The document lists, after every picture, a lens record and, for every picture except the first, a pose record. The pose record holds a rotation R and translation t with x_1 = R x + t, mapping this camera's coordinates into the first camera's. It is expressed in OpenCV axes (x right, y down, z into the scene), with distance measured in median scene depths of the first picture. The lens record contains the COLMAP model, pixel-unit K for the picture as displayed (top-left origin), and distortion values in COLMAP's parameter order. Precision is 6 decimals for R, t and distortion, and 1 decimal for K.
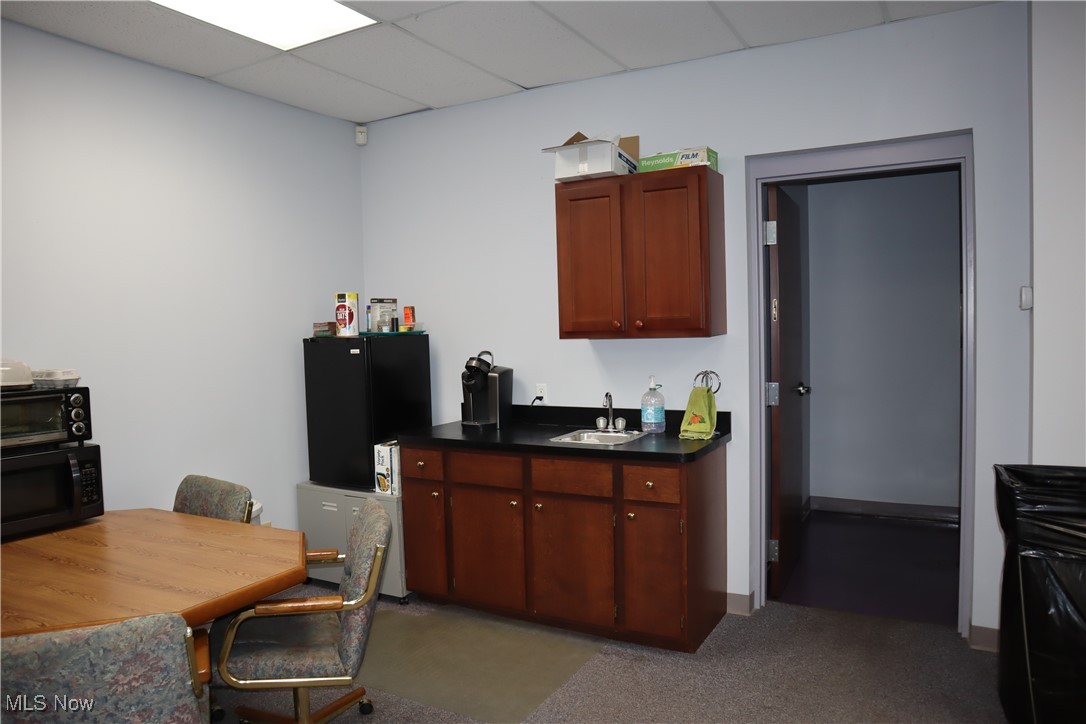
lens RADIAL K [[751.3, 0, 543.0], [0, 751.3, 362.0], [0, 0, 1]] dist [-0.136377, 0.104981]
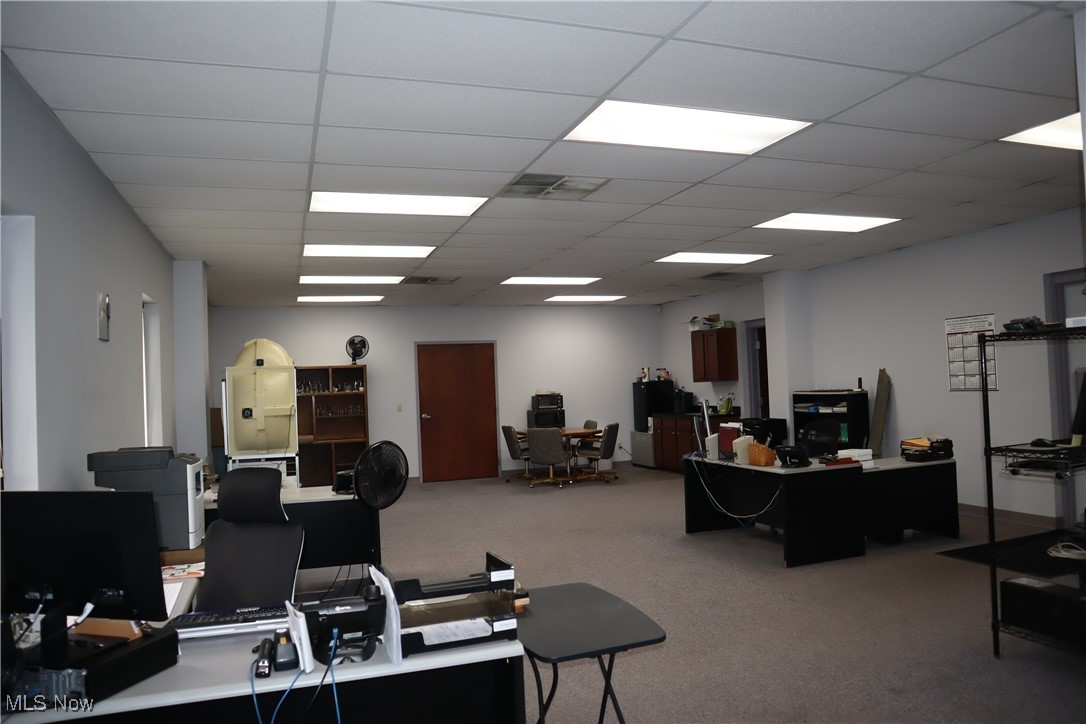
lens RADIAL K [[751.3, 0, 543.0], [0, 751.3, 362.0], [0, 0, 1]] dist [-0.136377, 0.104981]
pose [[0.766270, -0.023718, -0.642081, 1.443944], [-0.008396, 0.998864, -0.046917, 0.032431], [0.642464, 0.041342, 0.765200, -1.668170]]
